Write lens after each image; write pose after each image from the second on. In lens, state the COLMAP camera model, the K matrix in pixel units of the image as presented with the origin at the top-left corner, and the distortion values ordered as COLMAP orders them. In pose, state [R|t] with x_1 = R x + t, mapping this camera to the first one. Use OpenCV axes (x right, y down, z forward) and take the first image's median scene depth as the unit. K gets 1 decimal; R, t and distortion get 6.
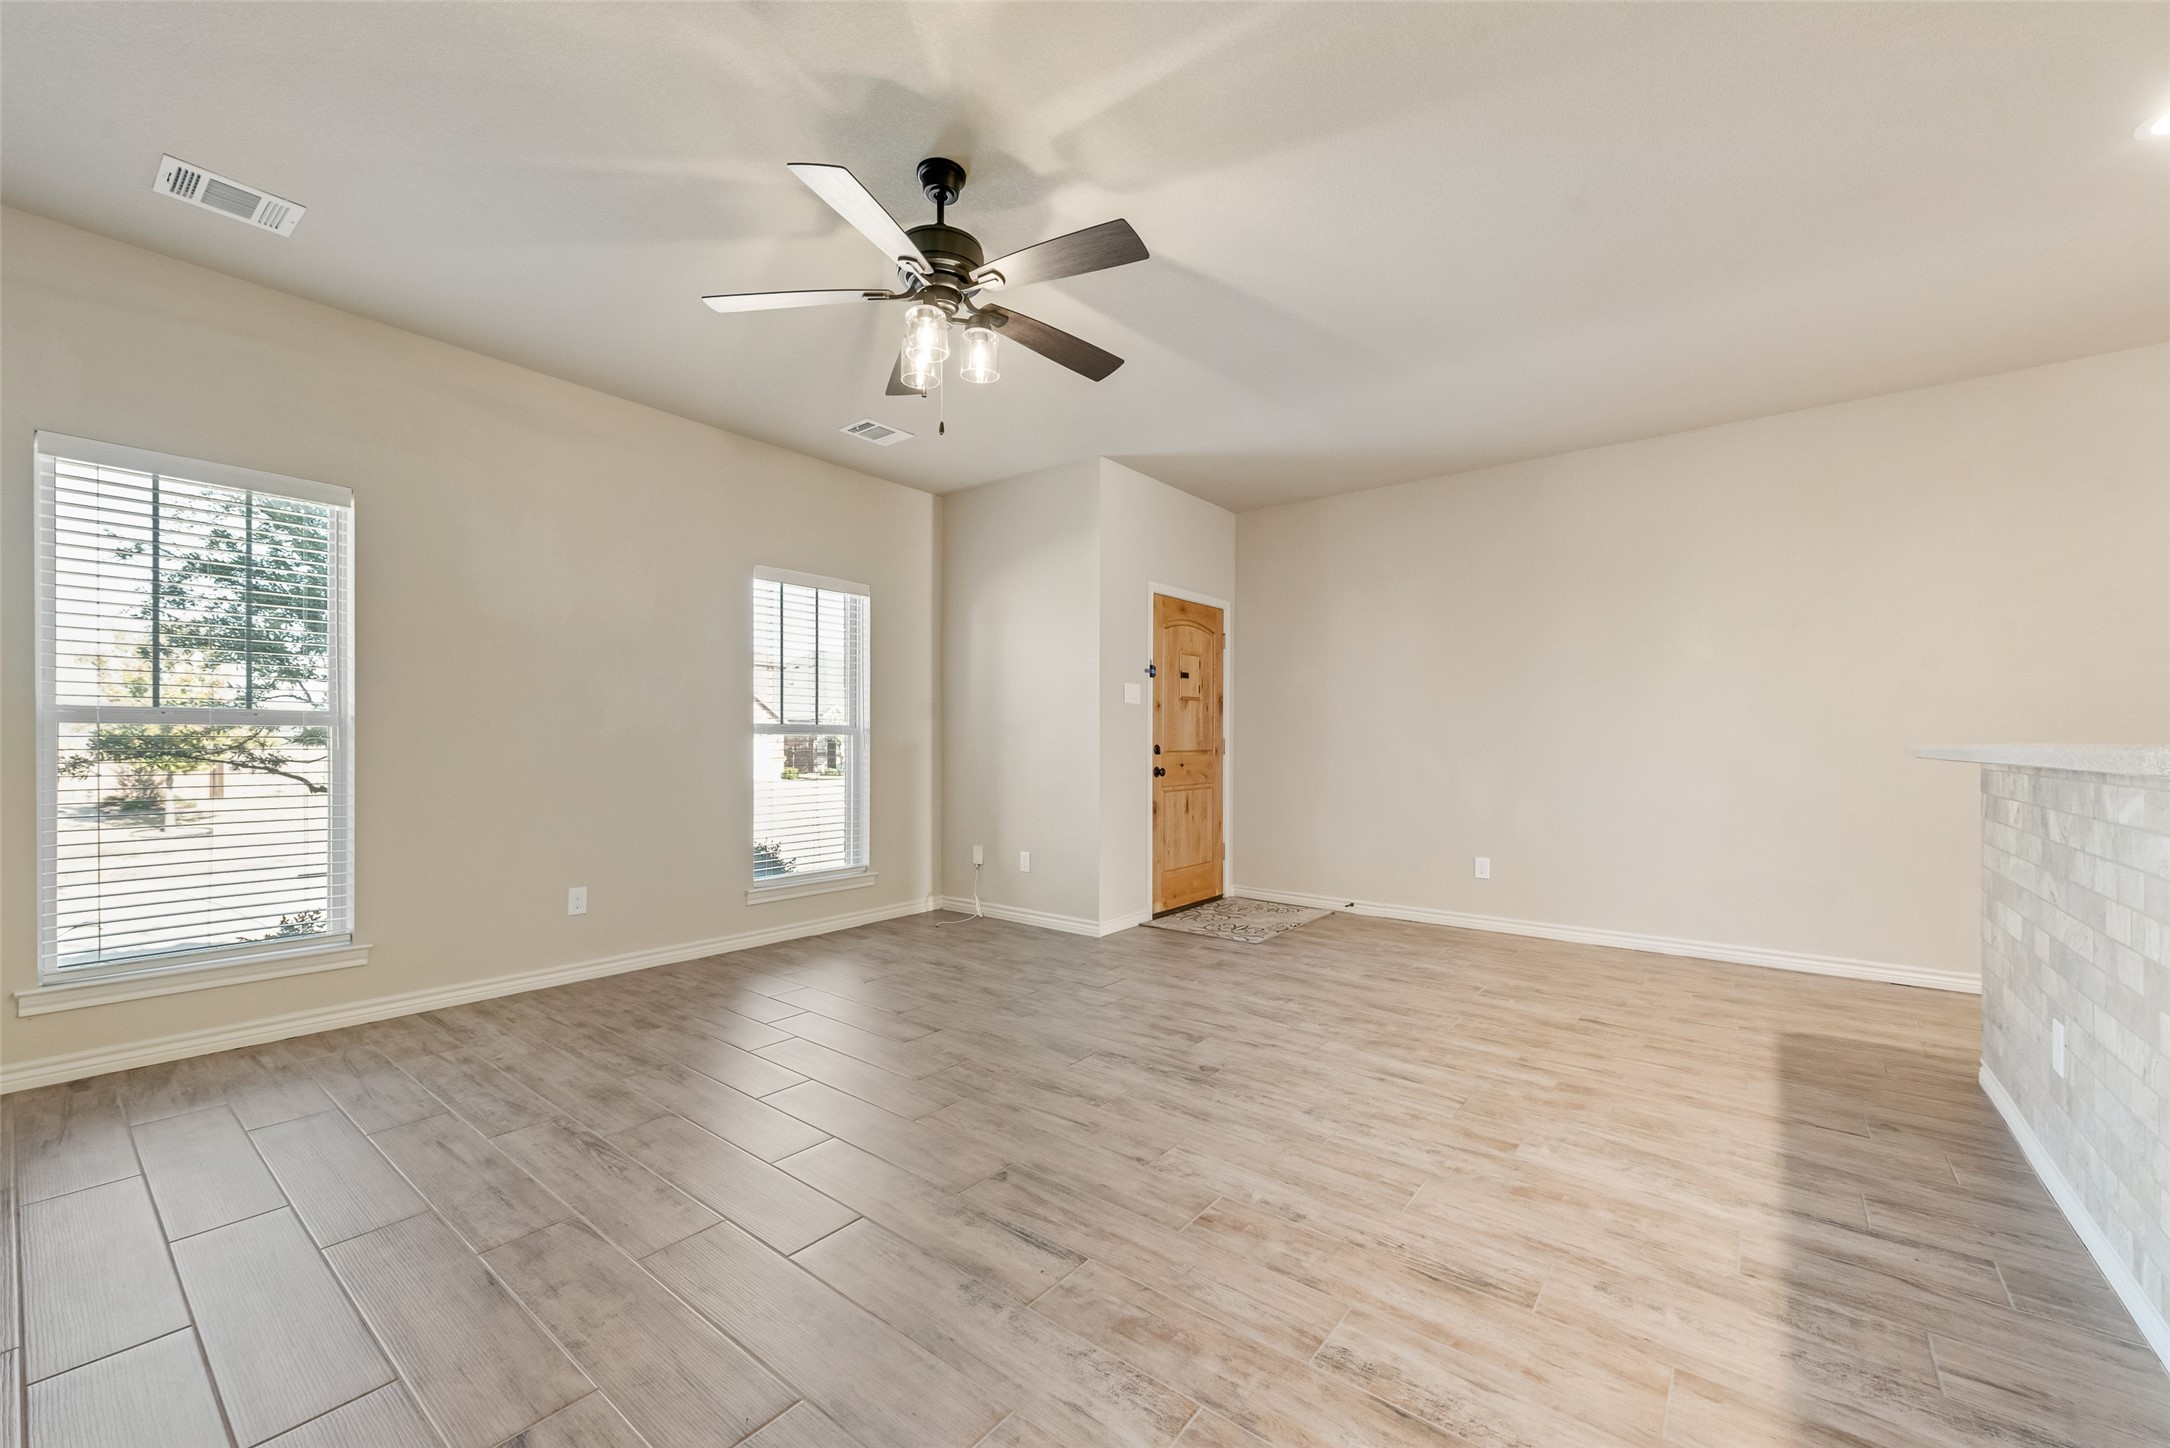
lens RADIAL K [[852.8, 0, 1086.8], [0, 852.8, 745.2], [0, 0, 1]] dist [0.016725, -0.005087]
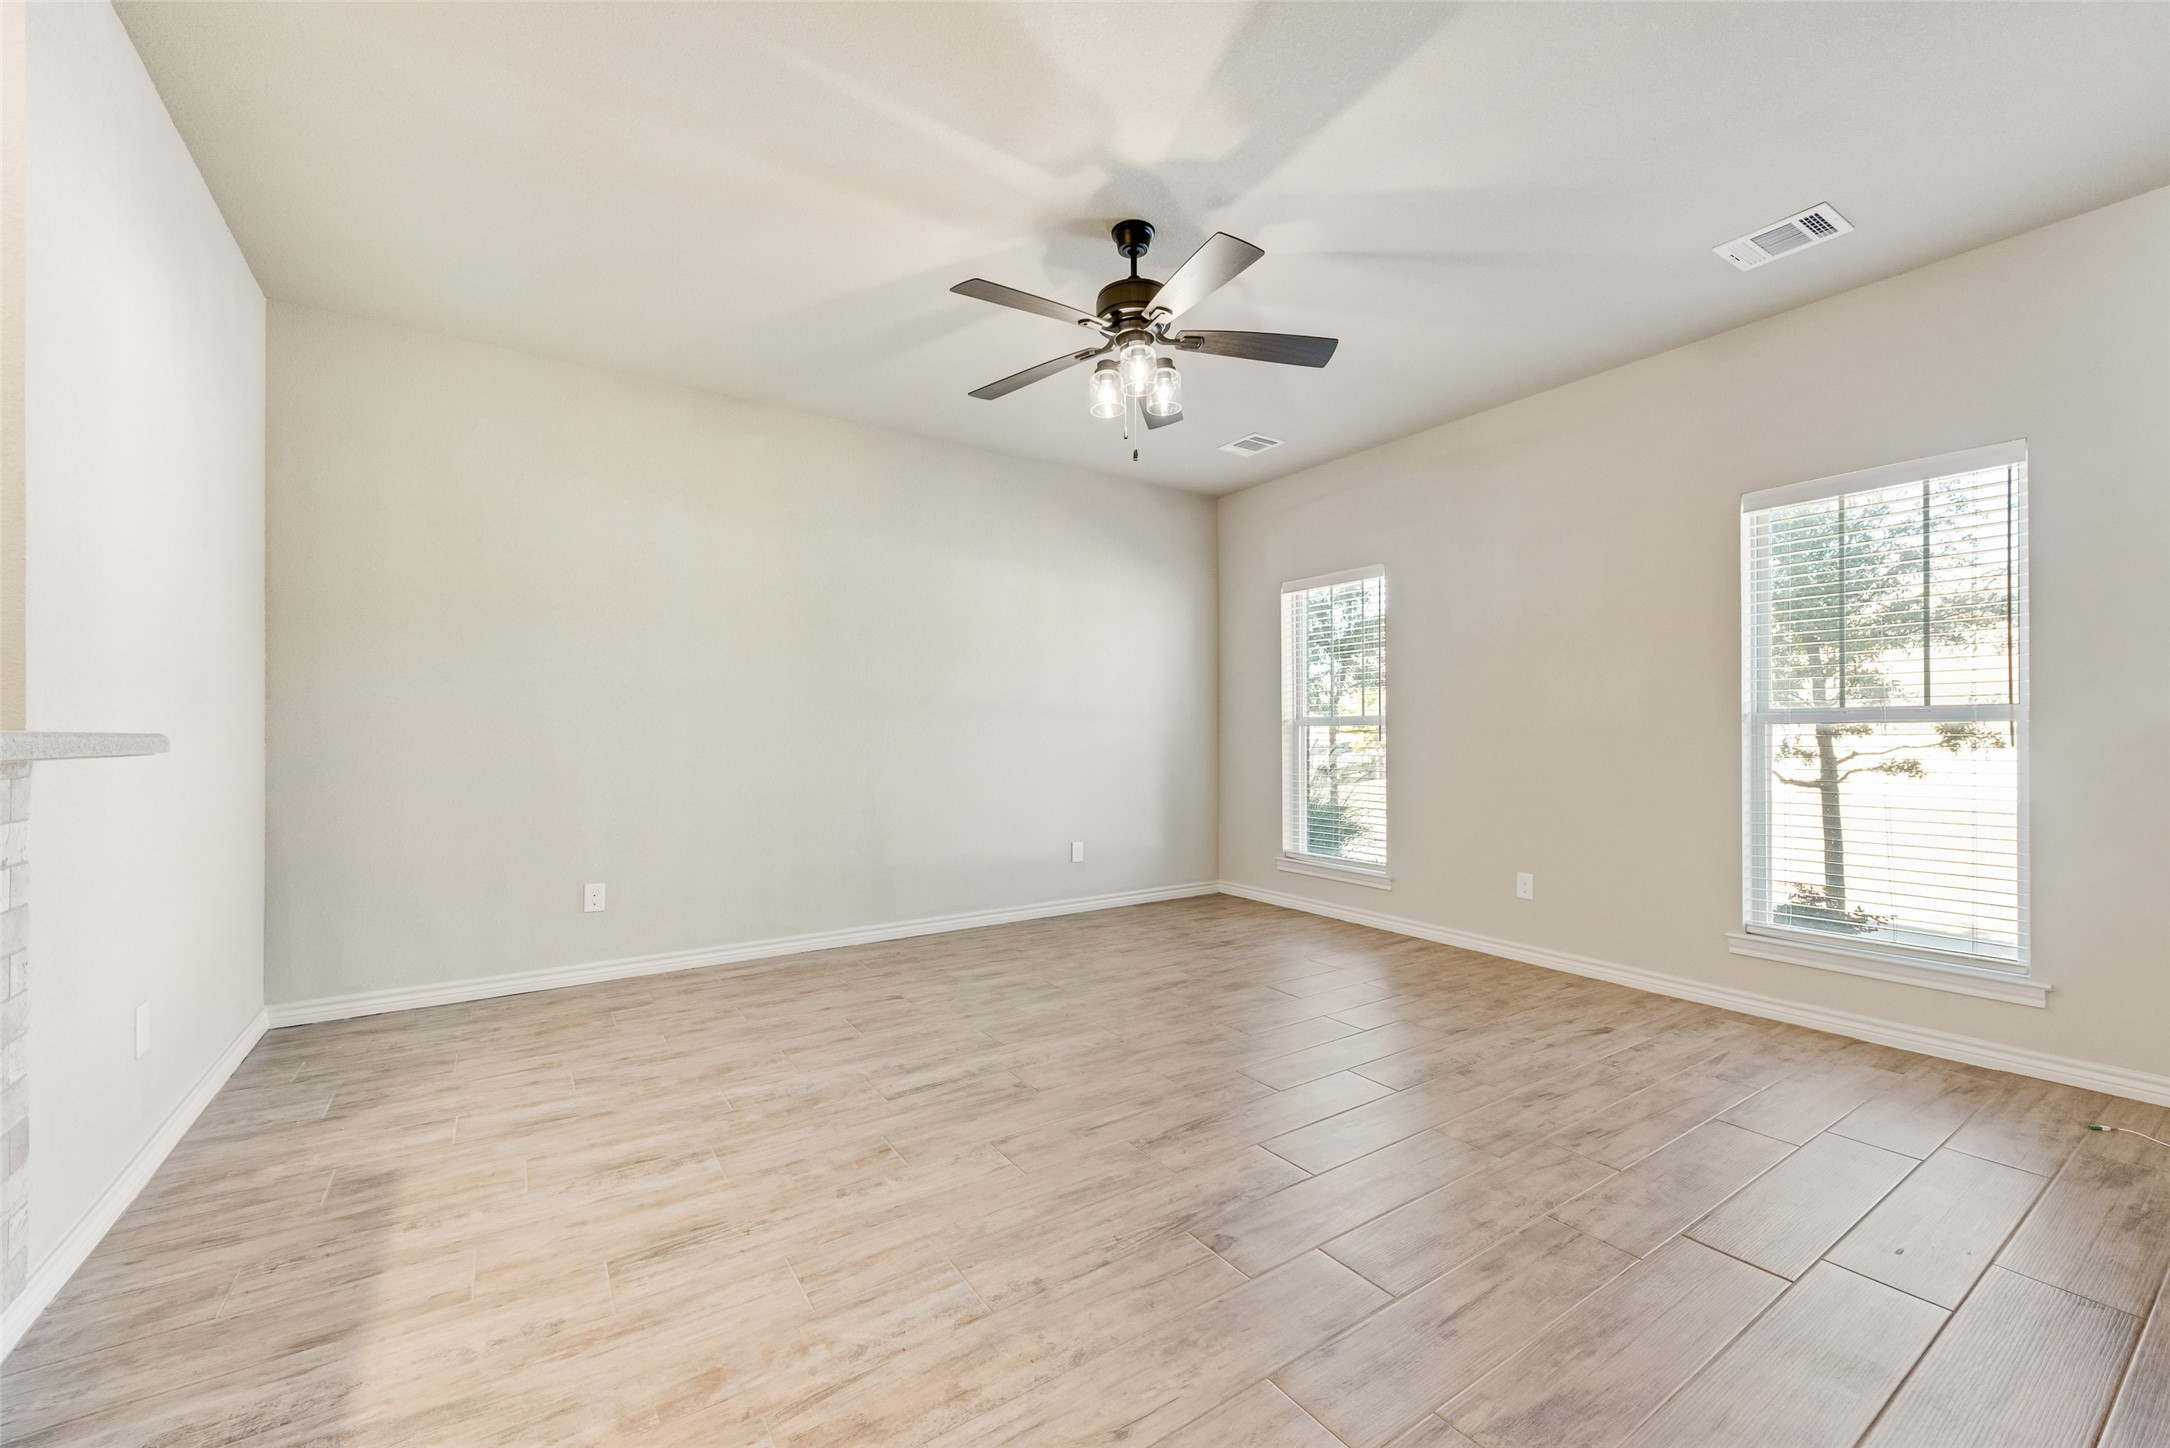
lens RADIAL K [[852.8, 0, 1084.9], [0, 852.8, 734.1], [0, 0, 1]] dist [0.016725, -0.005087]
pose [[-0.303561, -0.004235, -0.952803, 0.620130], [-0.001978, 0.999991, -0.003814, -0.000239], [0.952810, 0.000727, -0.303567, 0.862188]]
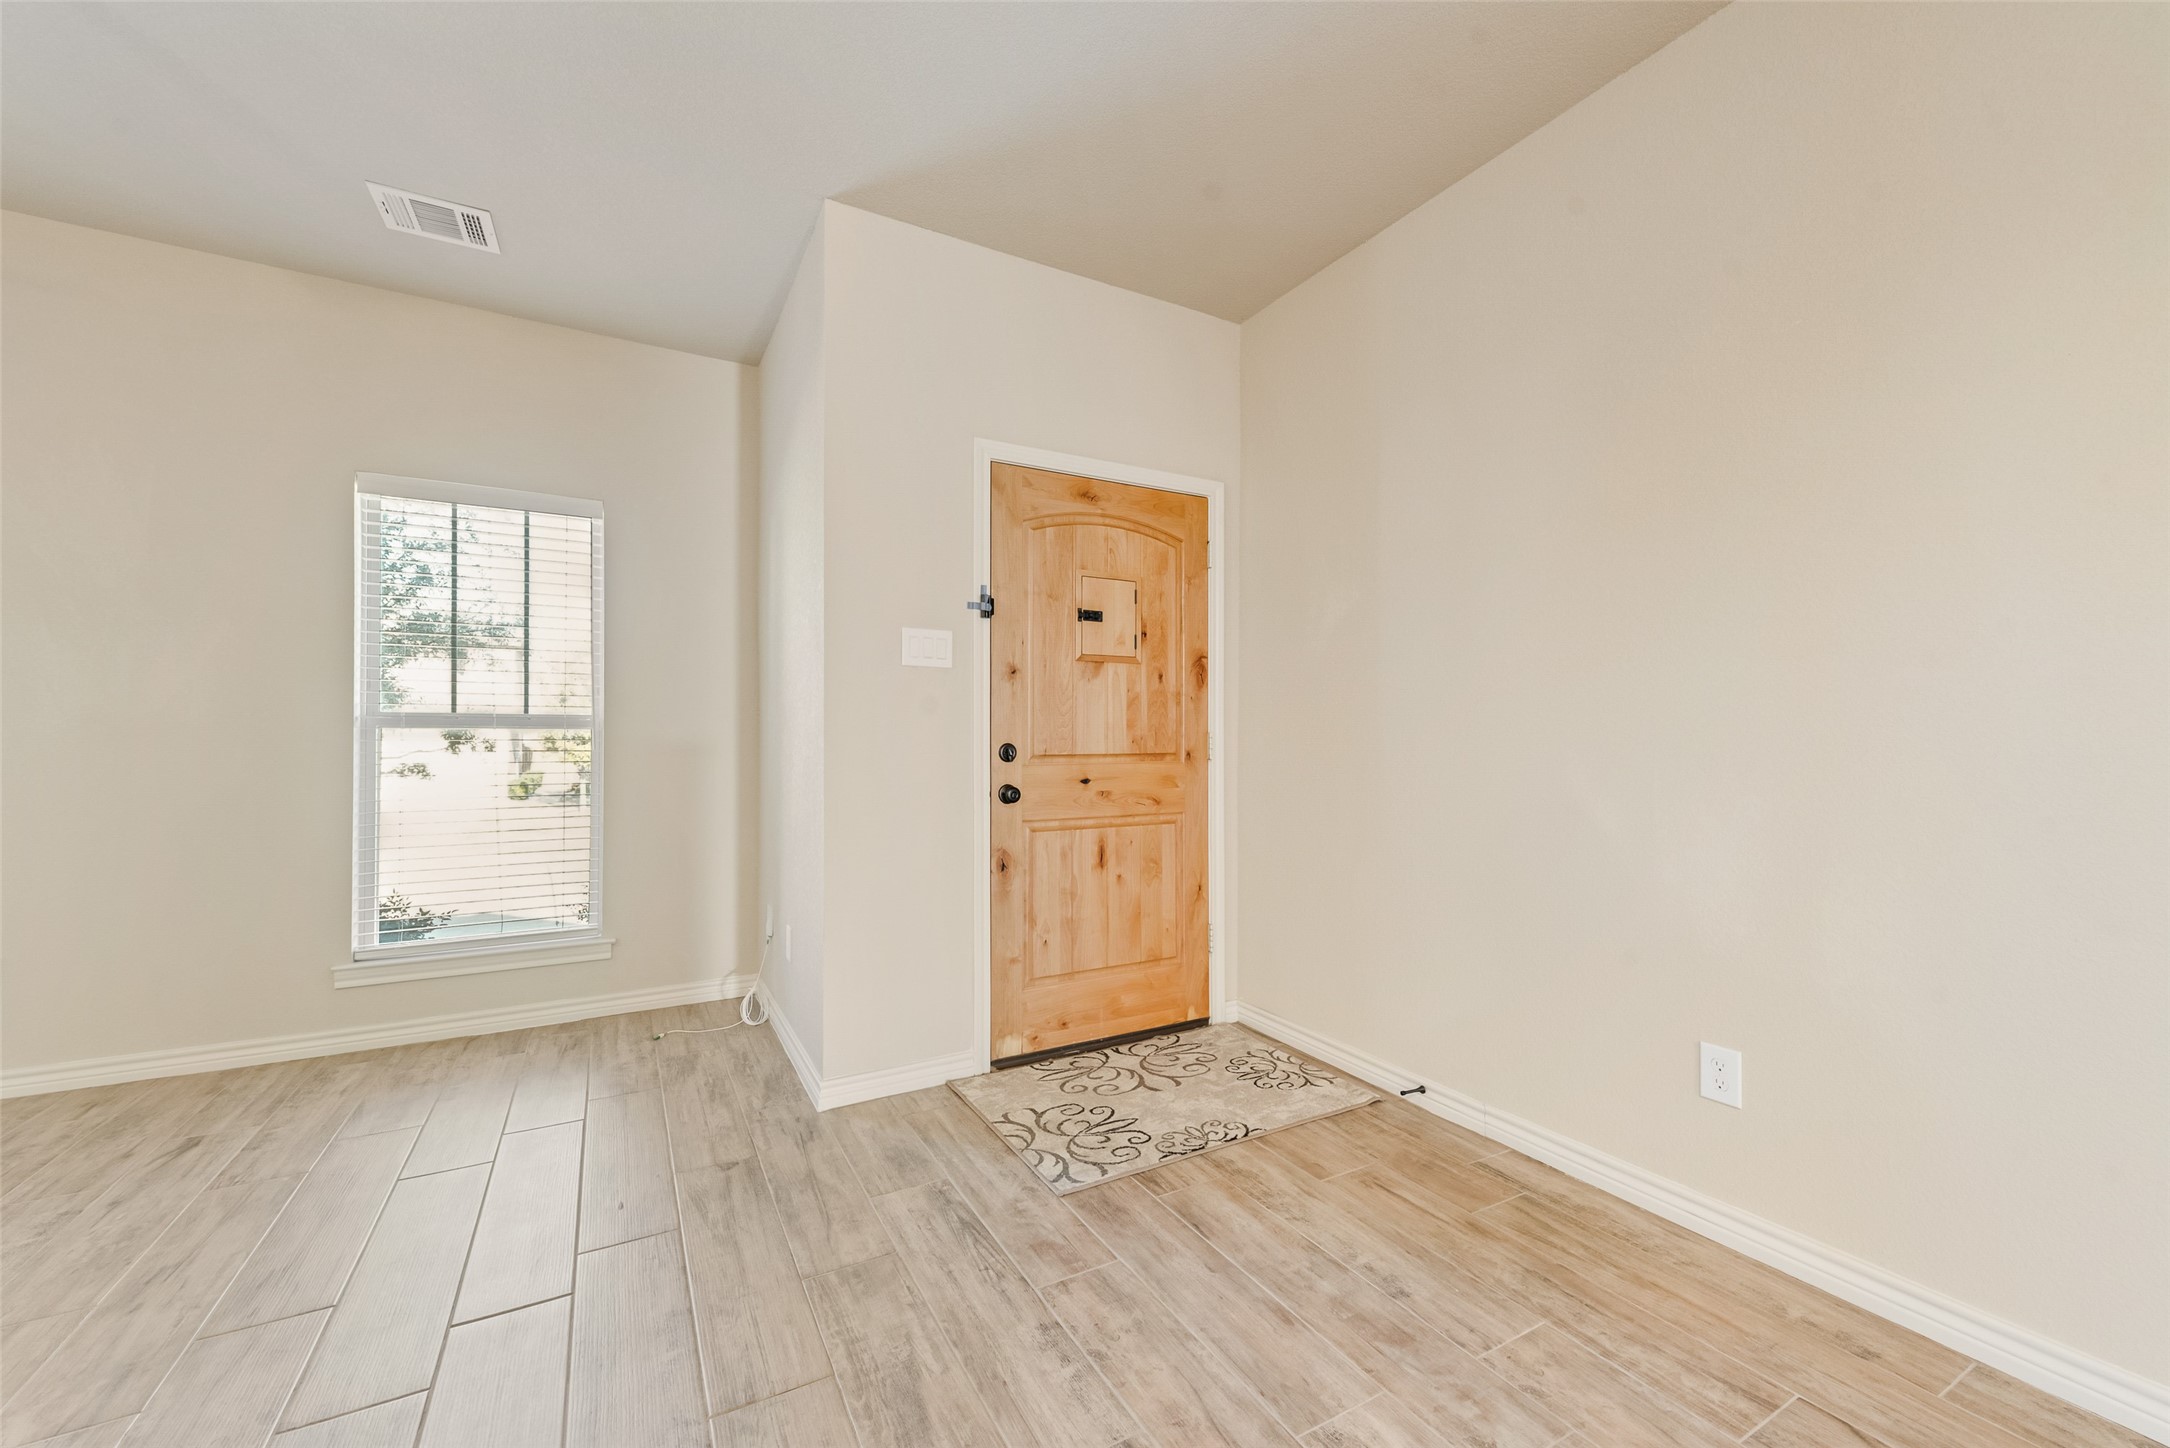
lens RADIAL K [[852.8, 0, 1083.9], [0, 852.8, 734.2], [0, 0, 1]] dist [0.016725, -0.005087]
pose [[0.923314, -0.003838, -0.384026, 0.487765], [0.000083, 0.999952, -0.009795, -0.001848], [0.384045, 0.009011, 0.923270, 0.760183]]
